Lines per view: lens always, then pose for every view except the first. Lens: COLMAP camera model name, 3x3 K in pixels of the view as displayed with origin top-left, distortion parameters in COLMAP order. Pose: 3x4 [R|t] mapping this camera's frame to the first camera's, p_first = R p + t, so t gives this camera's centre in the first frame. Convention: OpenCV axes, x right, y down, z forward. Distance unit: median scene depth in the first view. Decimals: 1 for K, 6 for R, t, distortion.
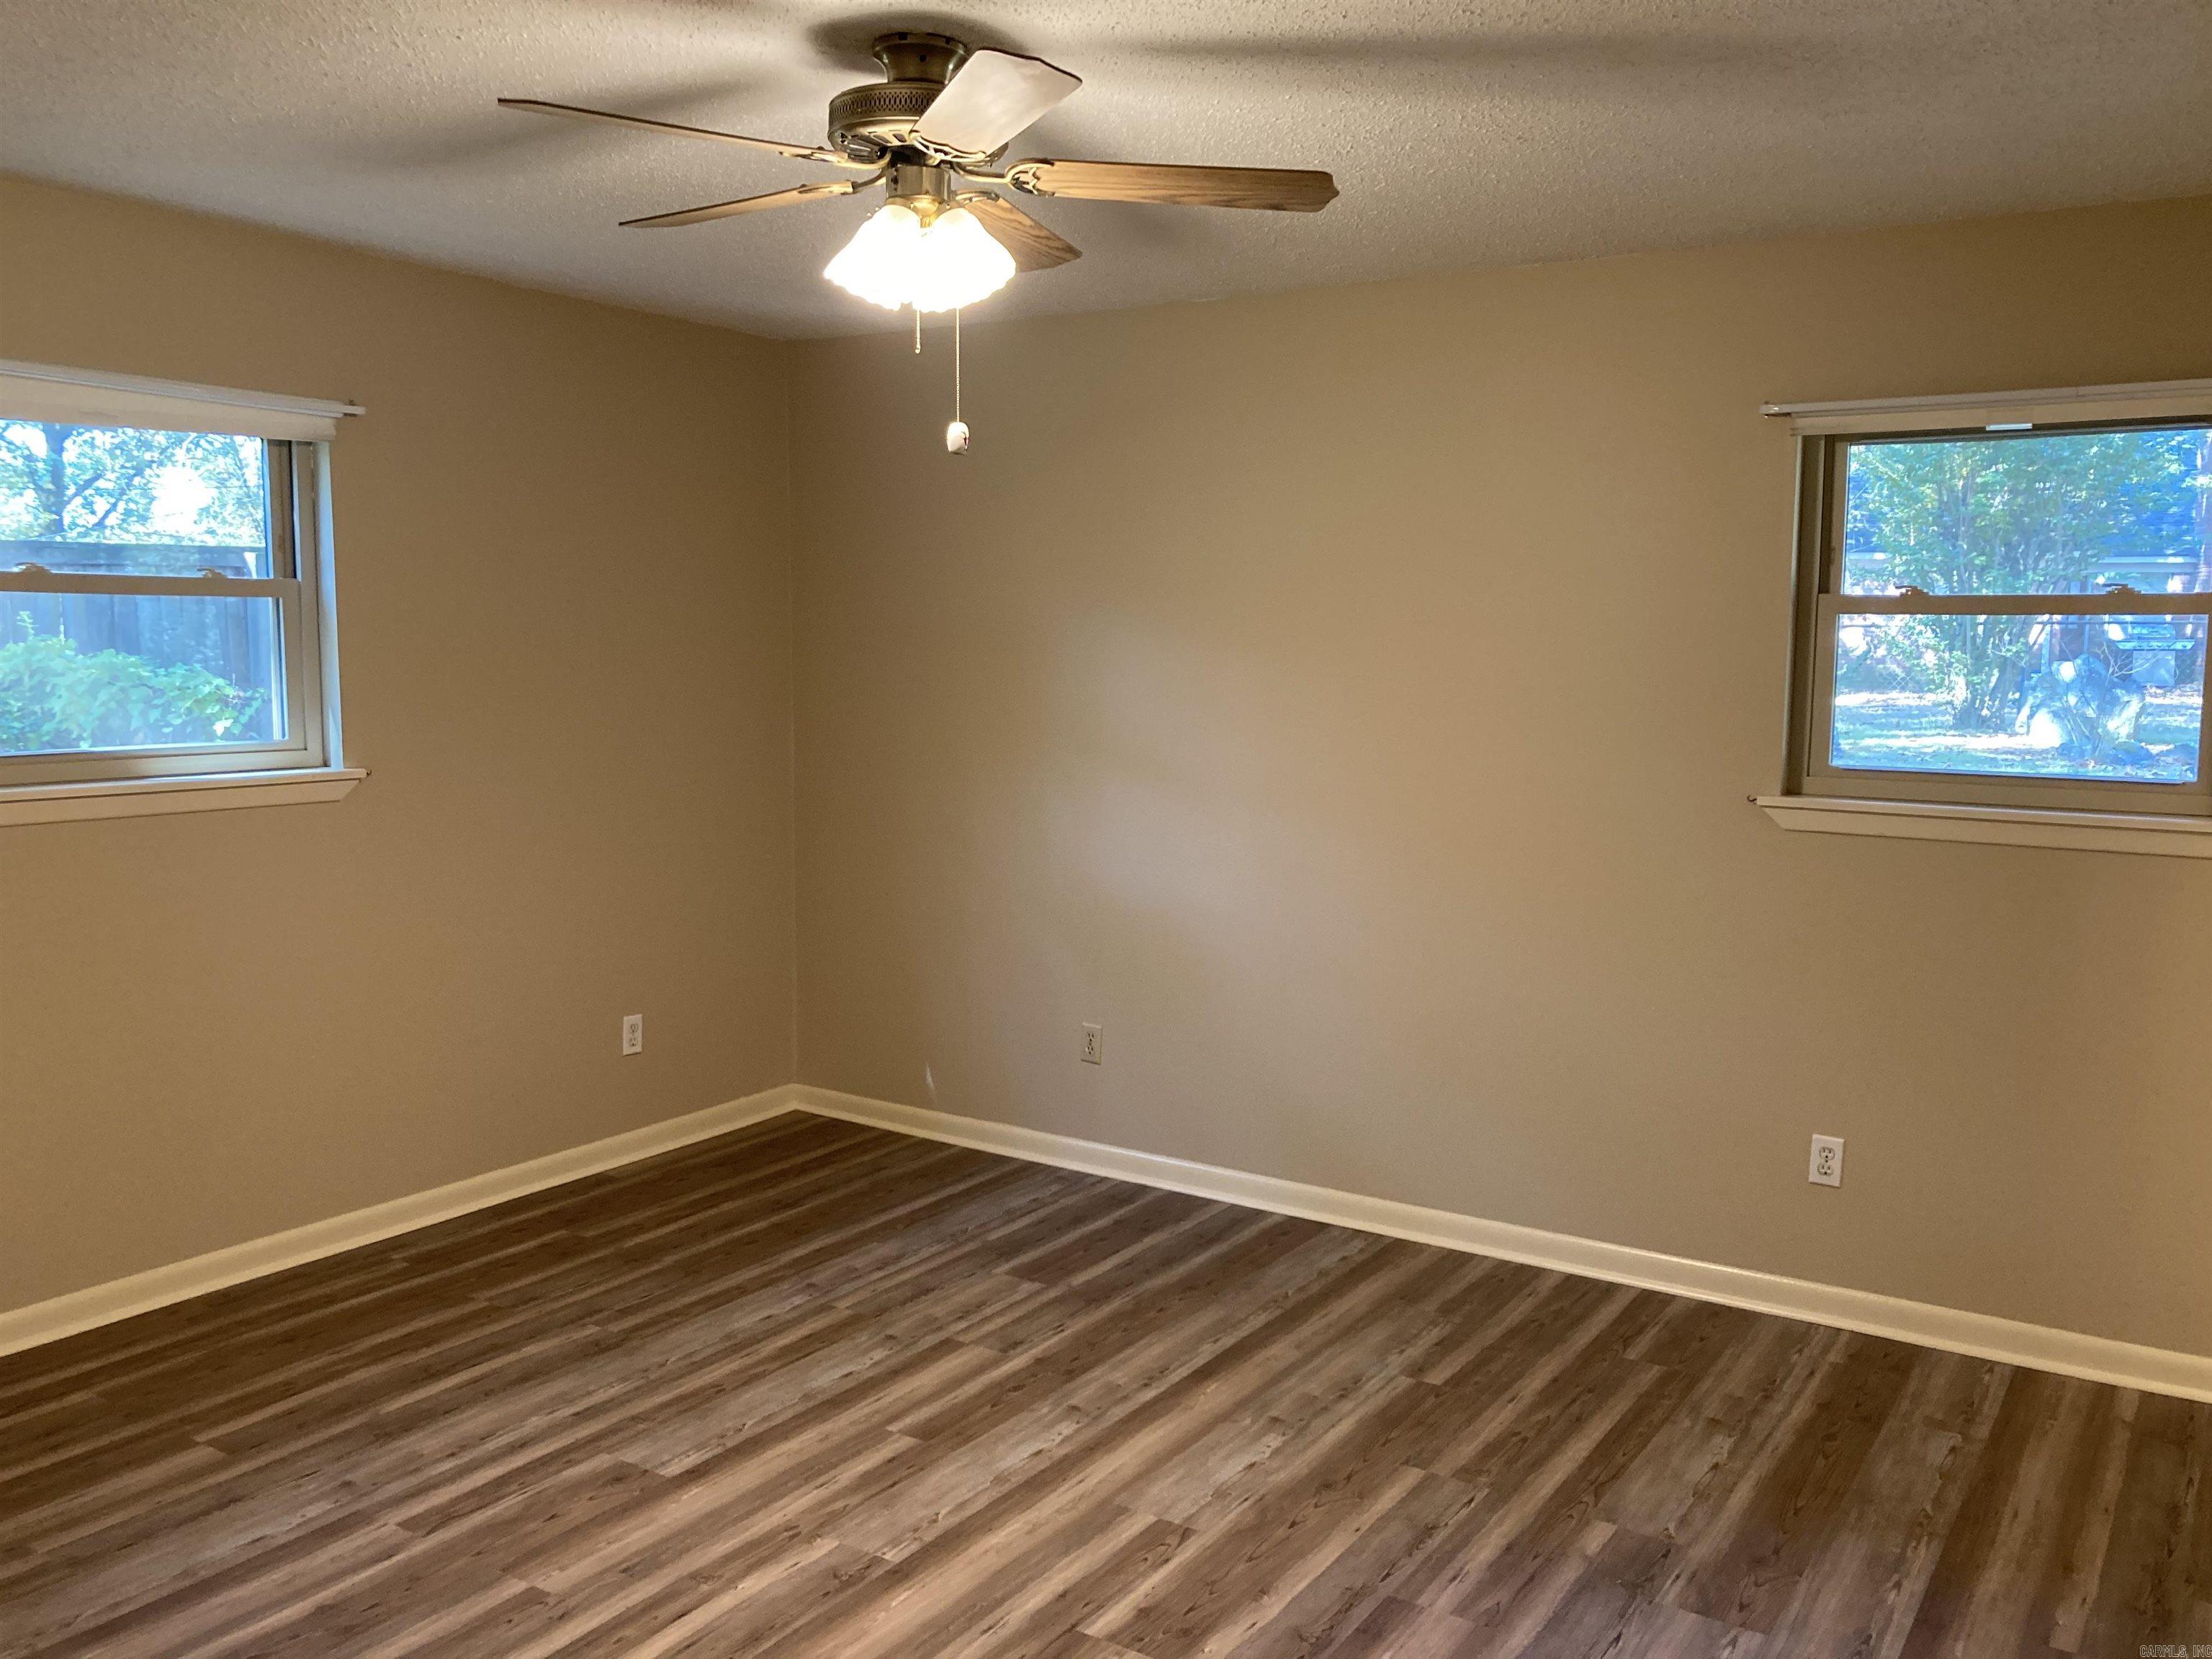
lens RADIAL K [[1815.6, 0, 1107.4], [0, 1815.6, 821.7], [0, 0, 1]] dist [0.018170, -0.012773]
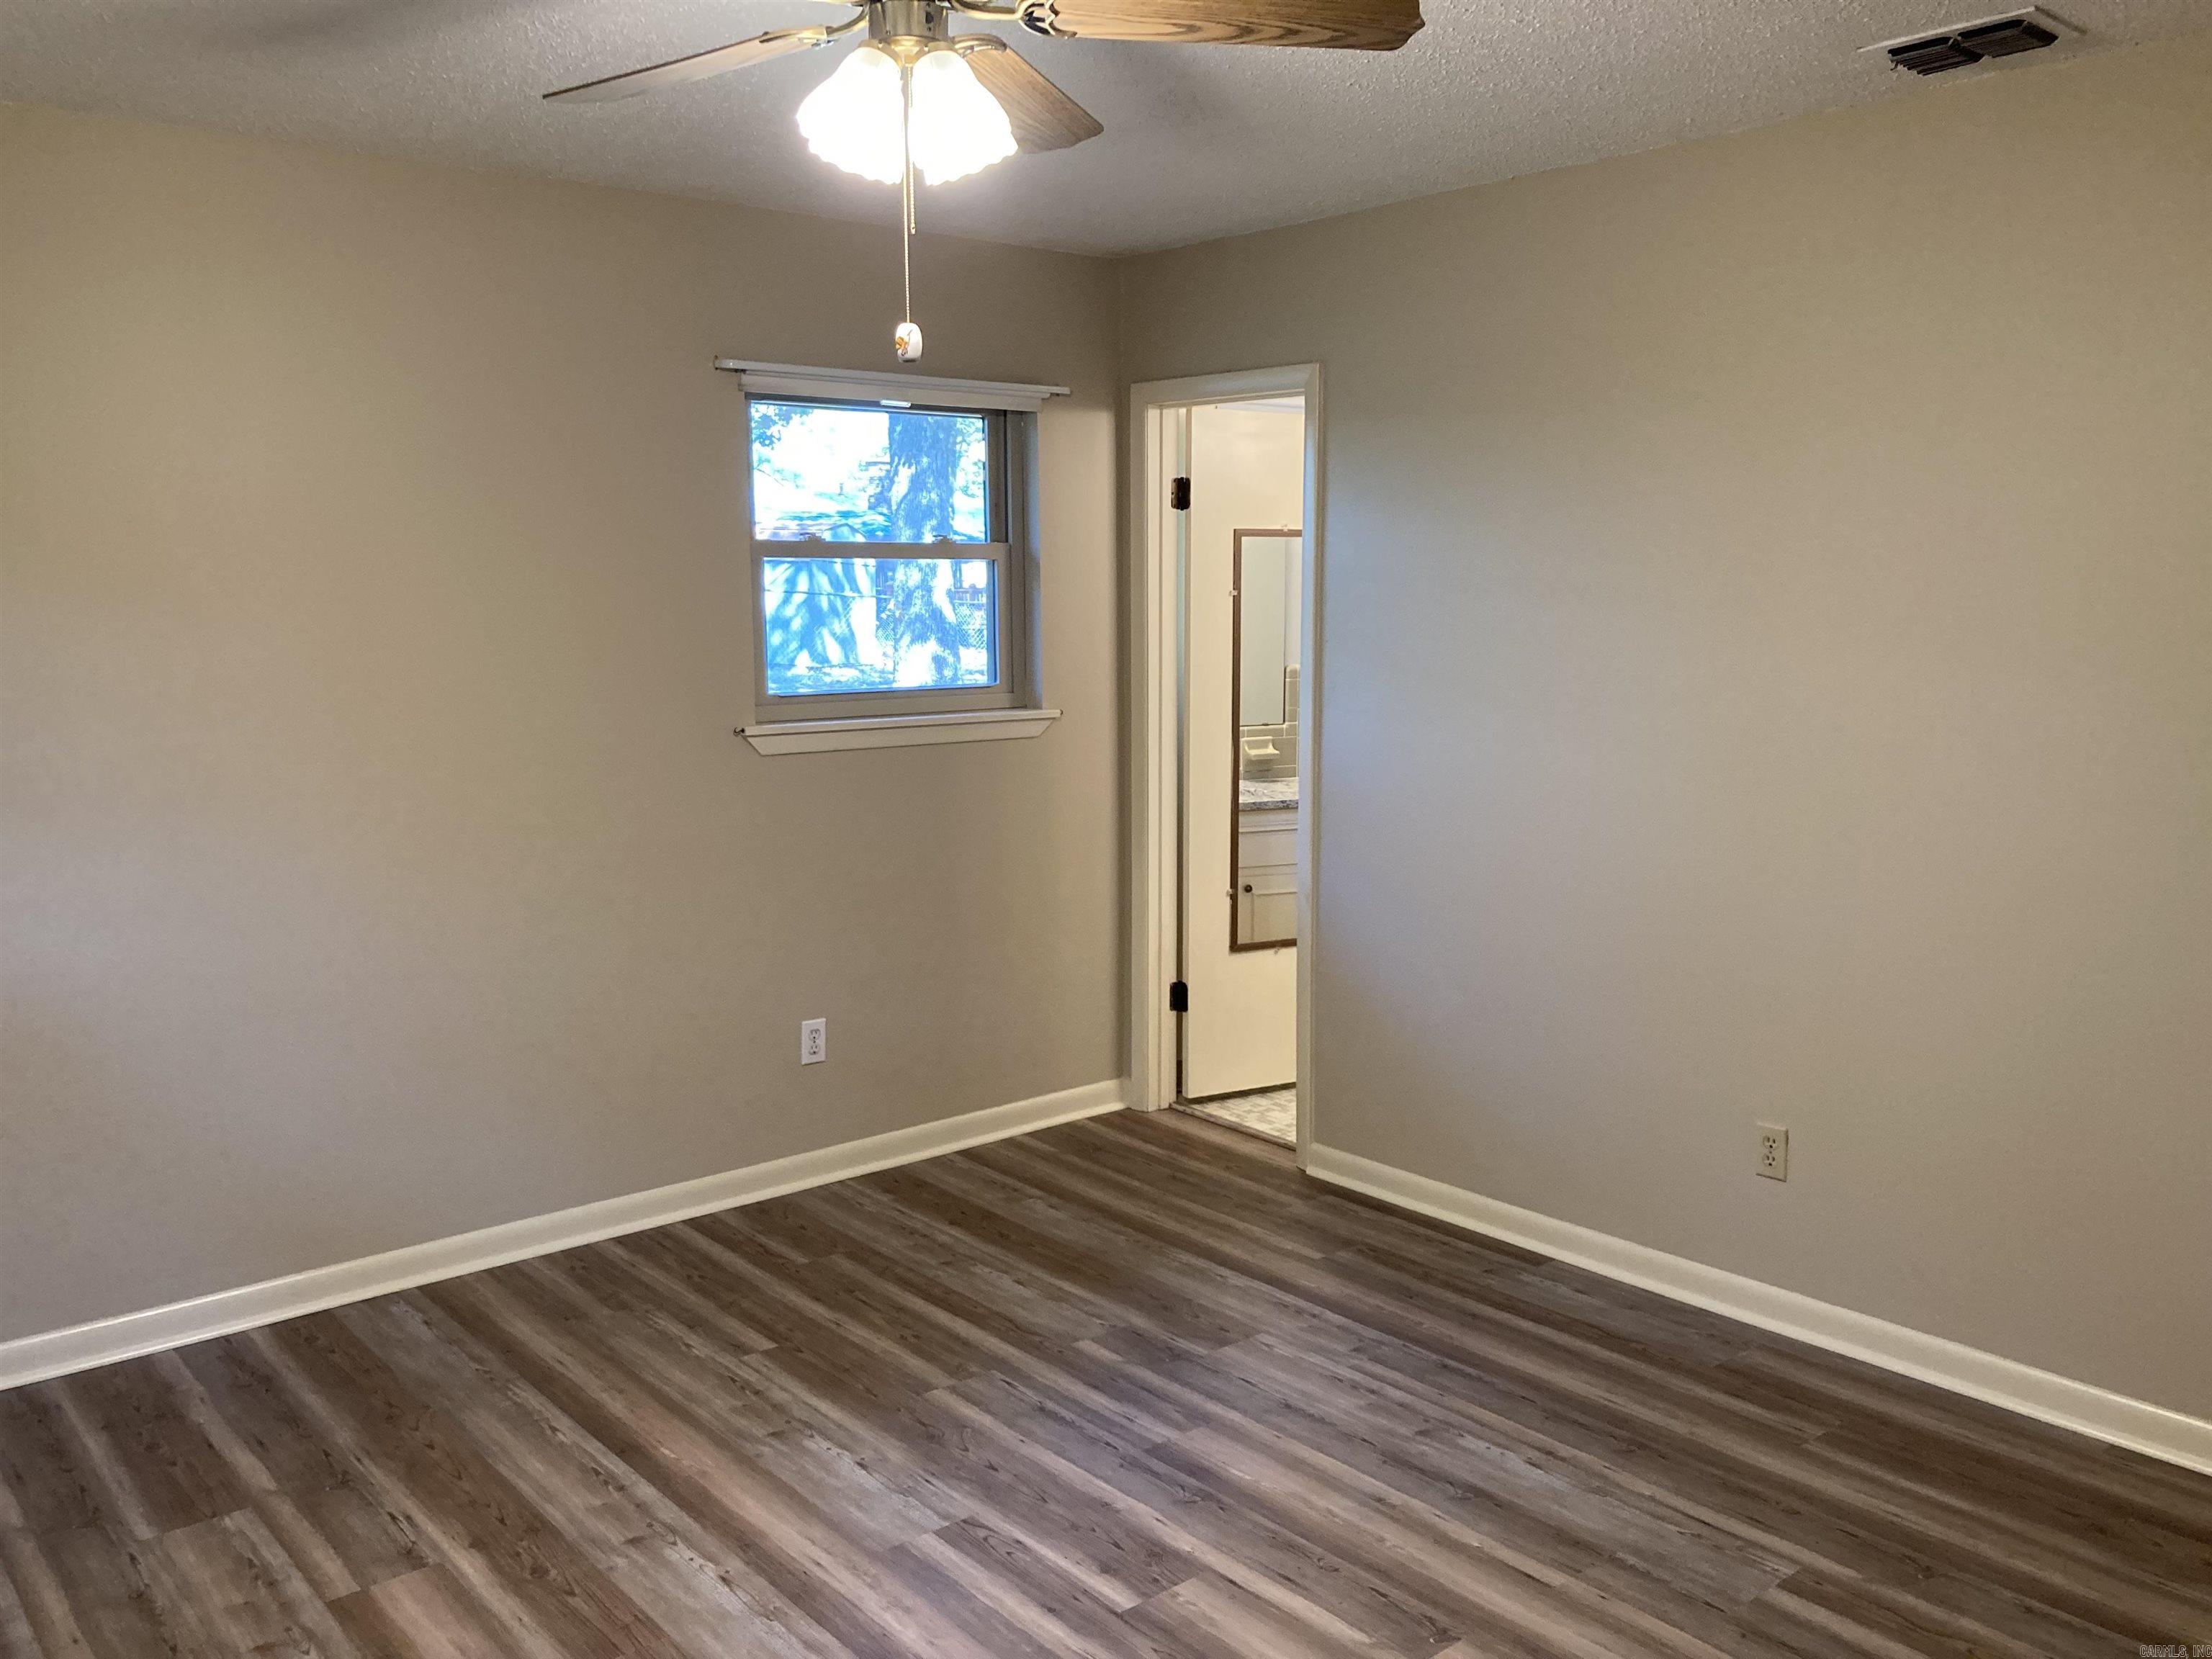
lens RADIAL K [[1815.6, 0, 1113.2], [0, 1815.6, 826.5], [0, 0, 1]] dist [0.018170, -0.012773]
pose [[0.294207, -0.140612, 0.945341, -0.646450], [0.109213, 0.987585, 0.112907, -0.057477], [-0.949481, 0.070025, 0.305911, 0.503025]]
